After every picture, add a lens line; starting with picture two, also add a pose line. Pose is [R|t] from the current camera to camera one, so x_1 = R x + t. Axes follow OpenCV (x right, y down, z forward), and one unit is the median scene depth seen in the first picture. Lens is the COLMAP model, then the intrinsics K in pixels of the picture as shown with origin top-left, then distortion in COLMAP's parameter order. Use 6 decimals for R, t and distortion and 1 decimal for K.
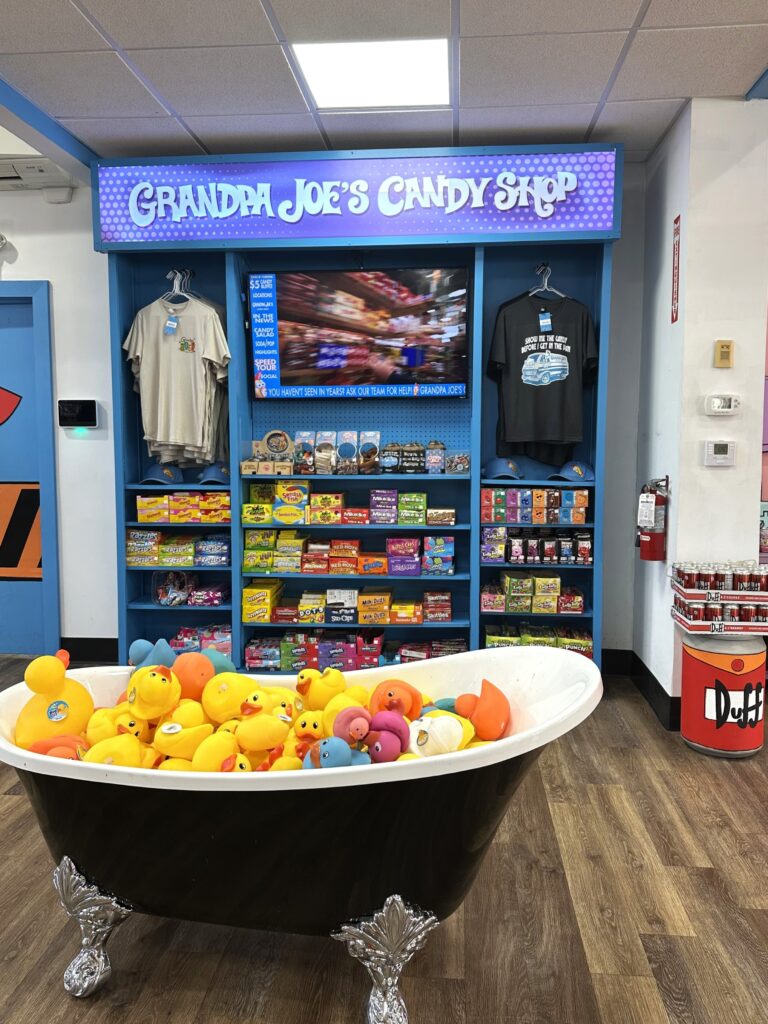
lens RADIAL K [[750.5, 0, 383.1], [0, 750.5, 507.8], [0, 0, 1]] dist [0.033260, -0.000051]
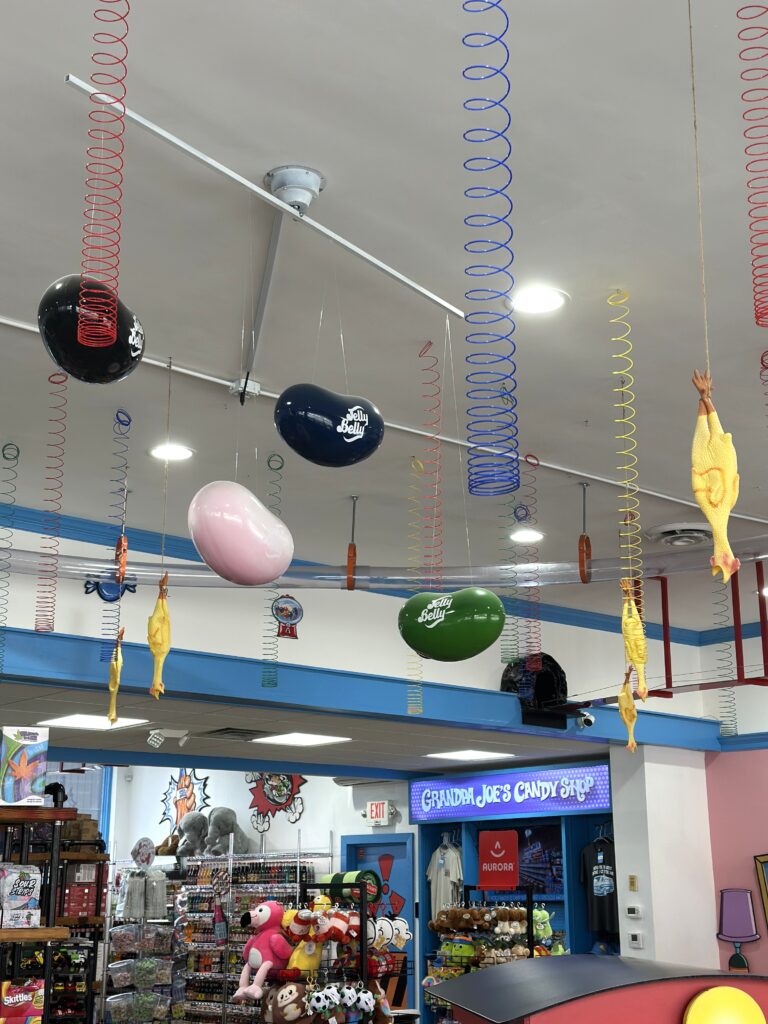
lens RADIAL K [[1464.6, 0, 383.8], [0, 1464.6, 512.4], [0, 0, 1]] dist [0.127807, 0.000000]
pose [[0.717535, -0.180623, -0.672696, 2.327838], [-0.060443, 0.946001, -0.318478, 0.113398], [0.693895, 0.269179, 0.667871, -1.841026]]
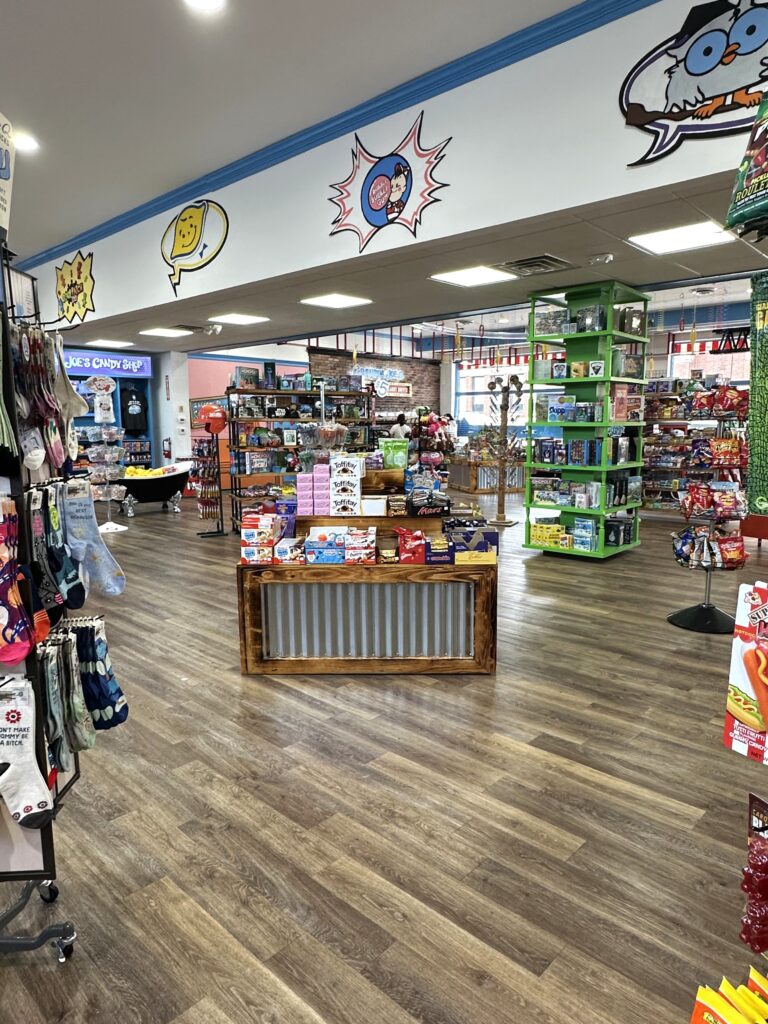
lens RADIAL K [[647.6, 0, 381.0], [0, 647.6, 511.3], [0, 0, 1]] dist [-0.004379, -0.000479]
pose [[0.601658, -0.113047, 0.790714, -1.717376], [0.084688, 0.993383, 0.077582, 0.177976], [-0.794252, 0.020286, 0.607250, -1.995059]]
